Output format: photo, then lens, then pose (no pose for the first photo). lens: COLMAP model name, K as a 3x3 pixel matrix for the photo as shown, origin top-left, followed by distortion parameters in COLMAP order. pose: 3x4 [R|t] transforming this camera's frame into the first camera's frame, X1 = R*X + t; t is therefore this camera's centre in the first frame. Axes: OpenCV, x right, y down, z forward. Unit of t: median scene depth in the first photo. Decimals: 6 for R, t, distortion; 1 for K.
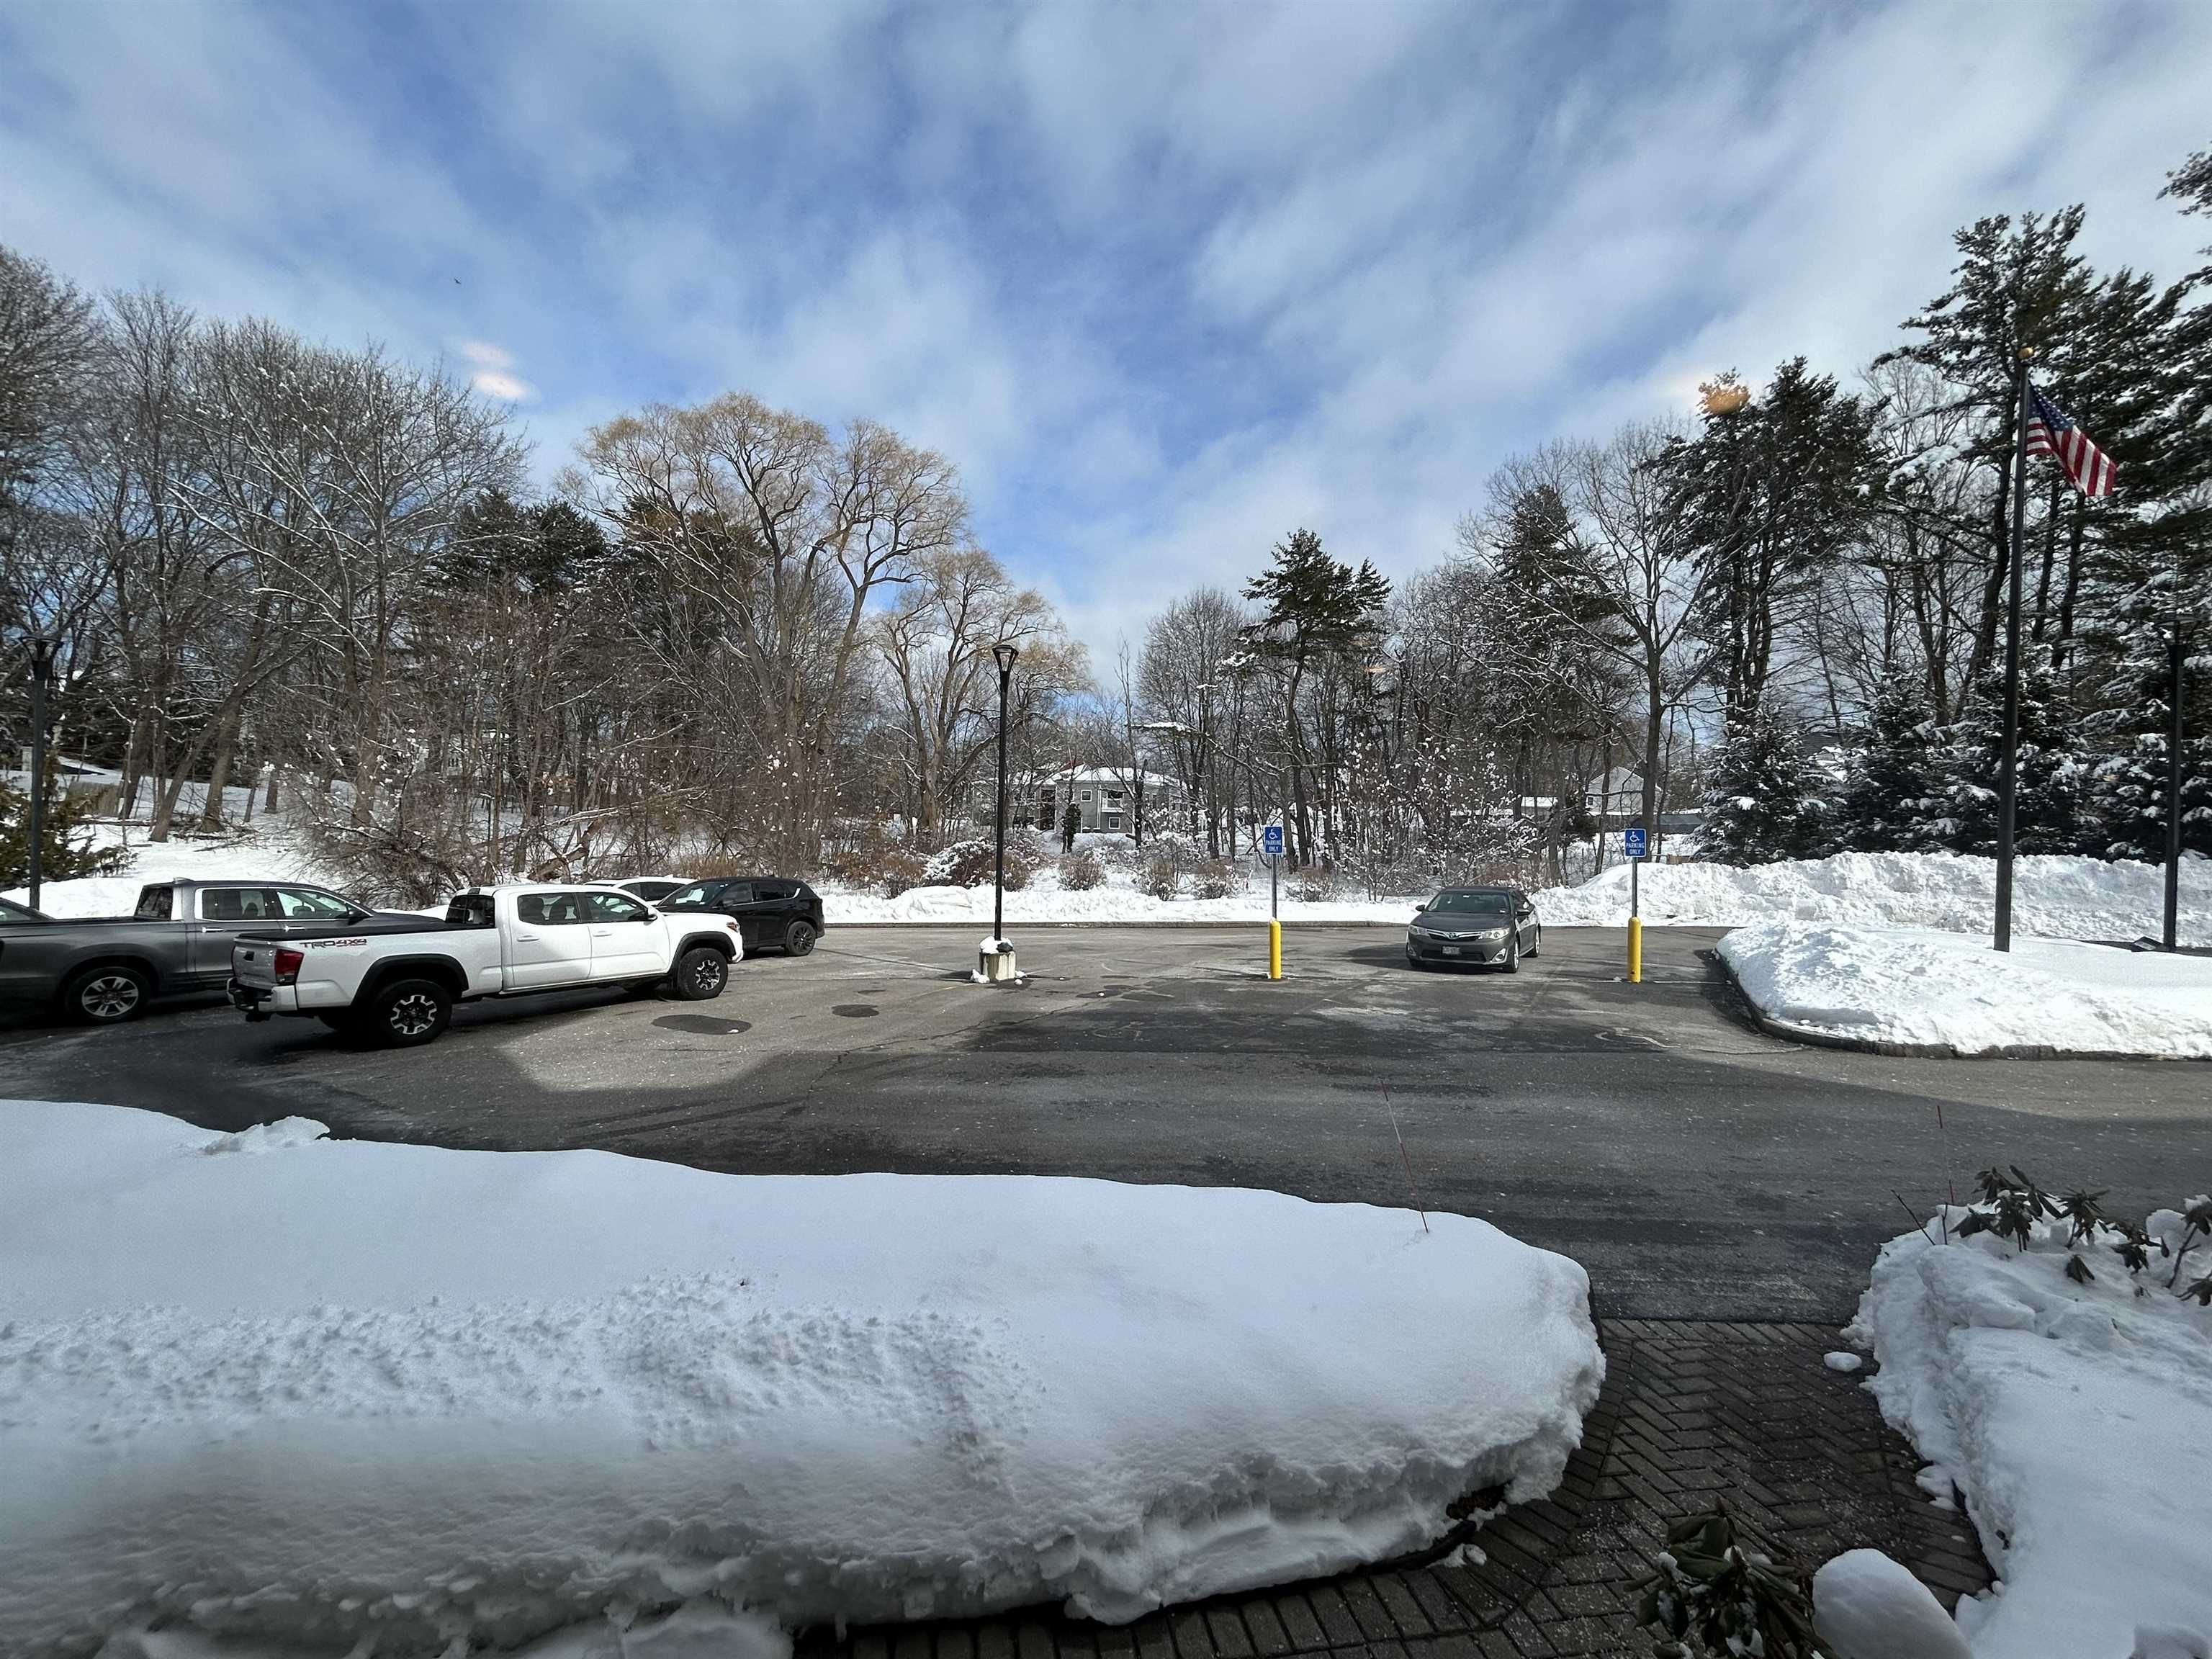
lens RADIAL K [[890.4, 0, 1106.0], [0, 890.4, 829.5], [0, 0, 1]] dist [0.000474, -0.000264]
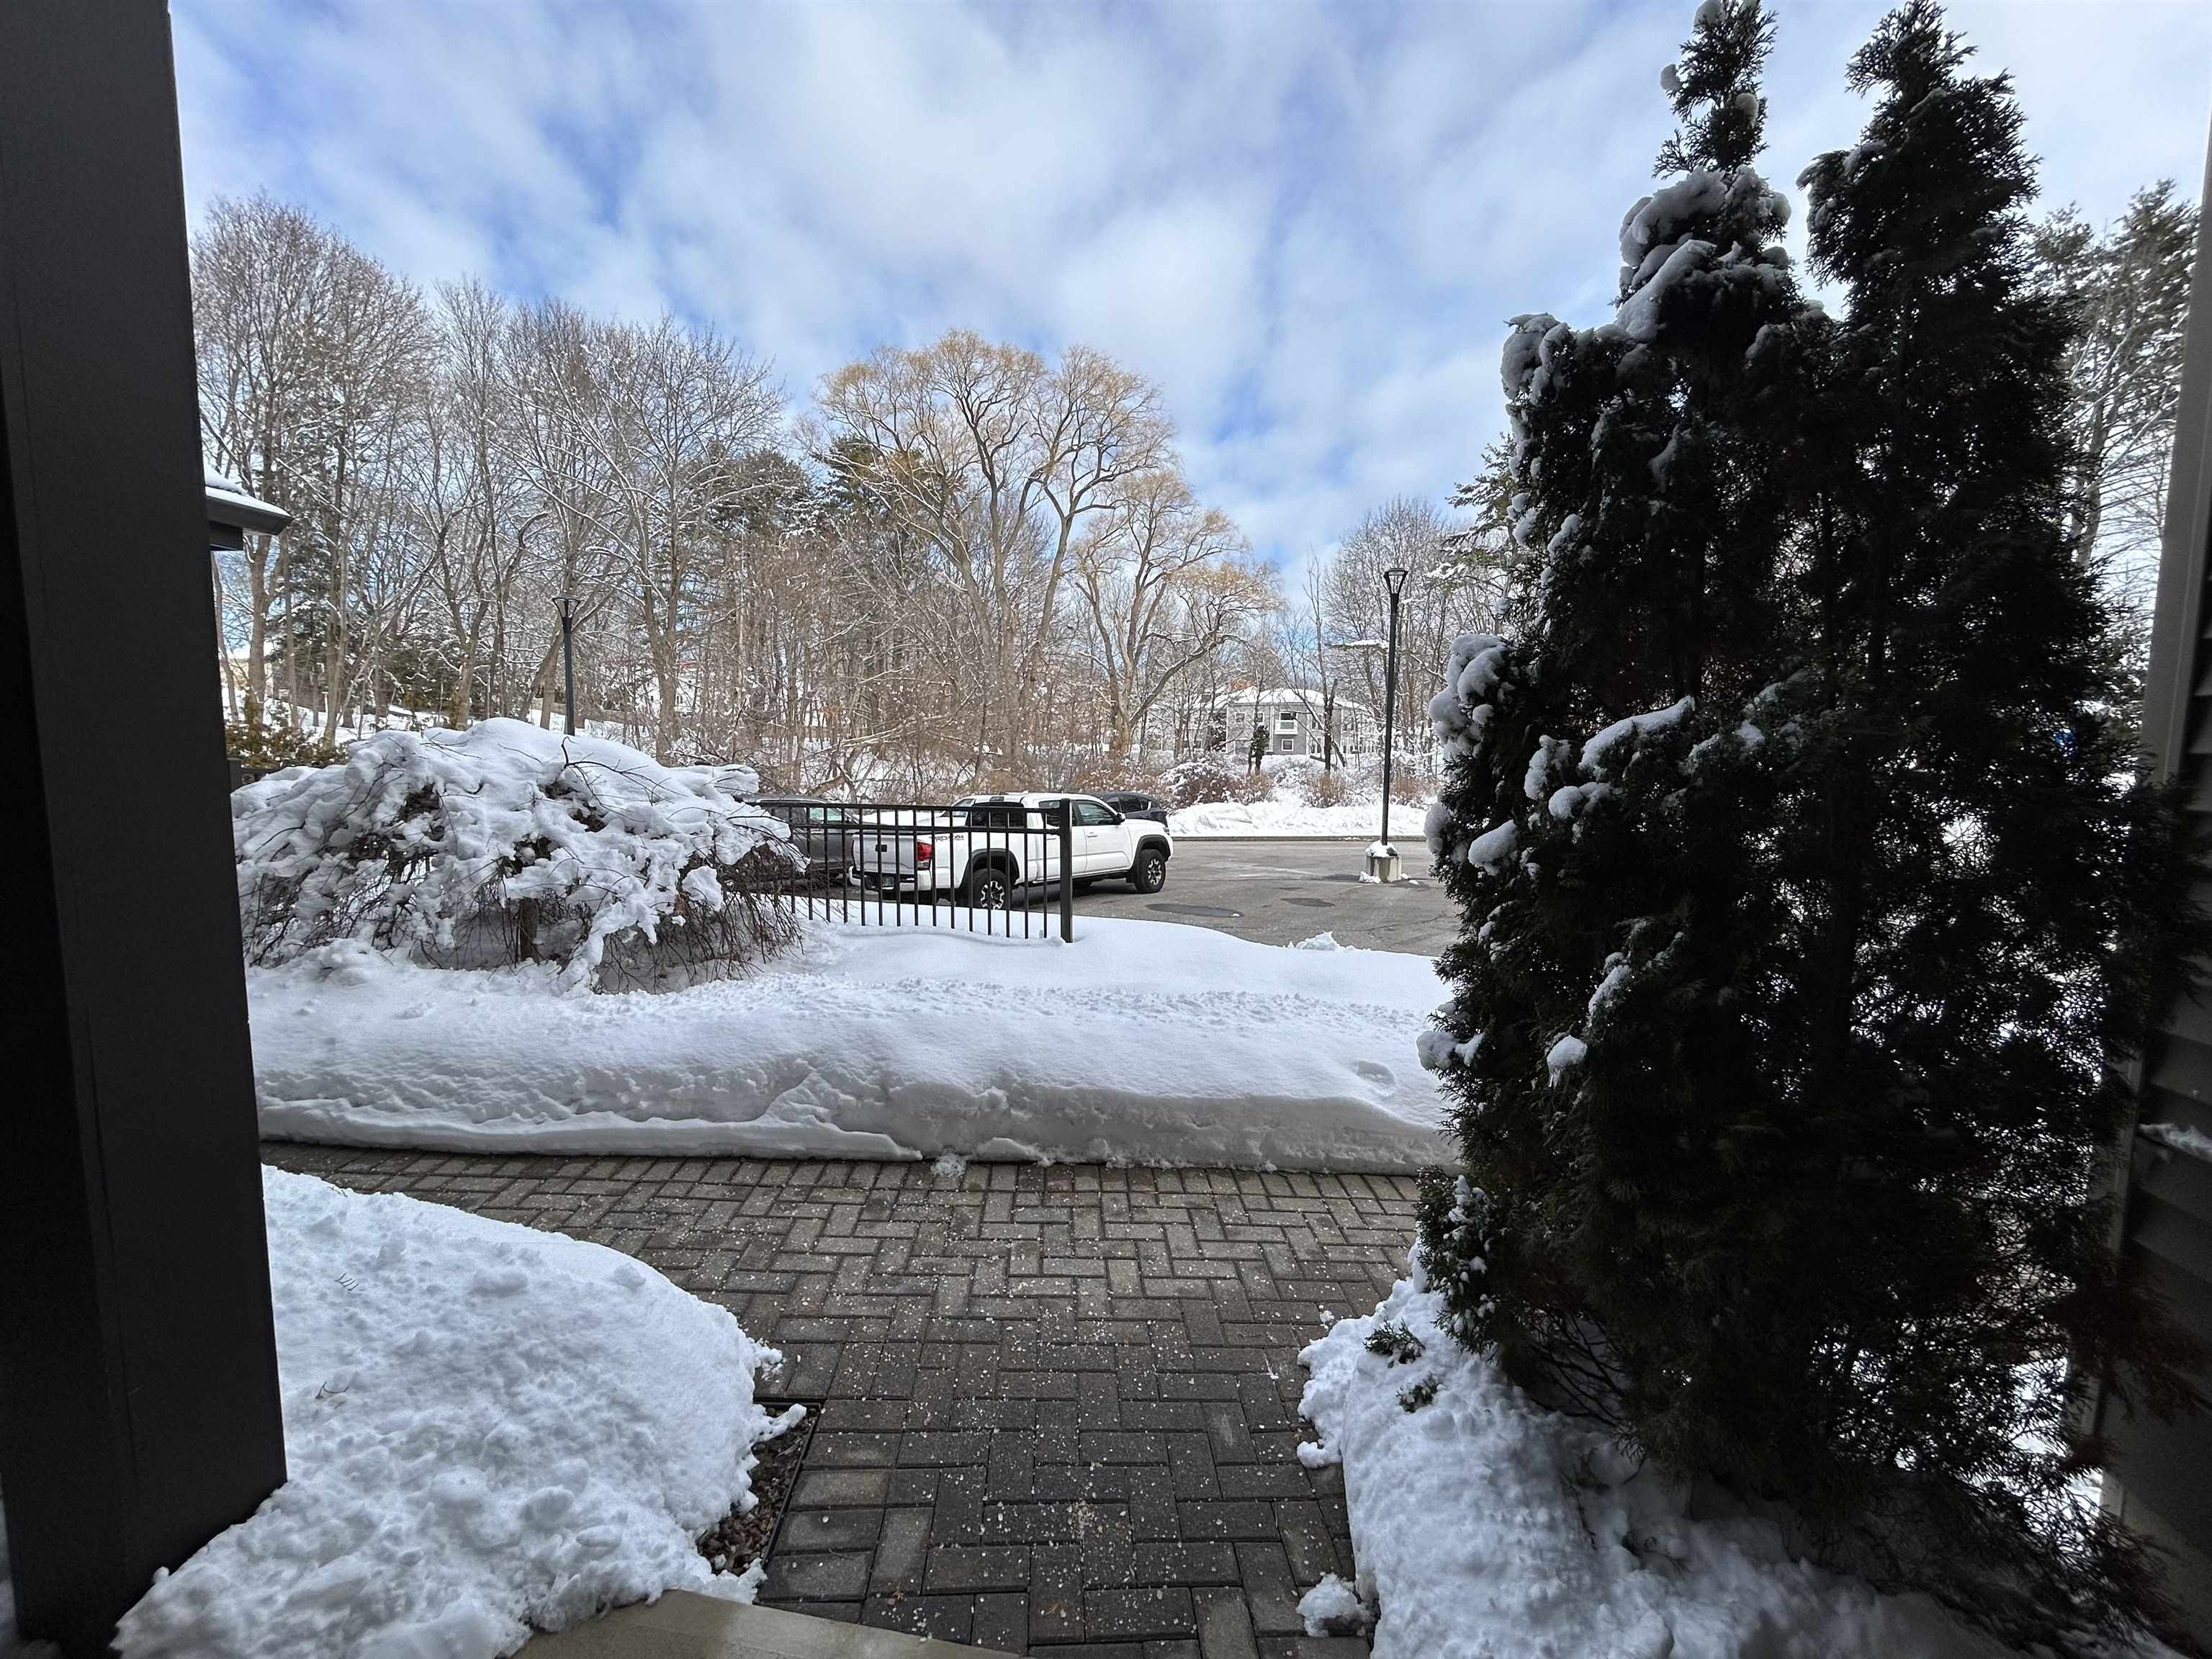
lens RADIAL K [[893.3, 0, 1101.5], [0, 893.3, 830.6], [0, 0, 1]] dist [-0.001246, 0.000404]
pose [[0.989096, -0.001757, -0.147263, -0.096283], [0.014248, 0.996379, 0.083816, 0.003059], [0.146582, -0.085000, 0.985540, -0.041156]]
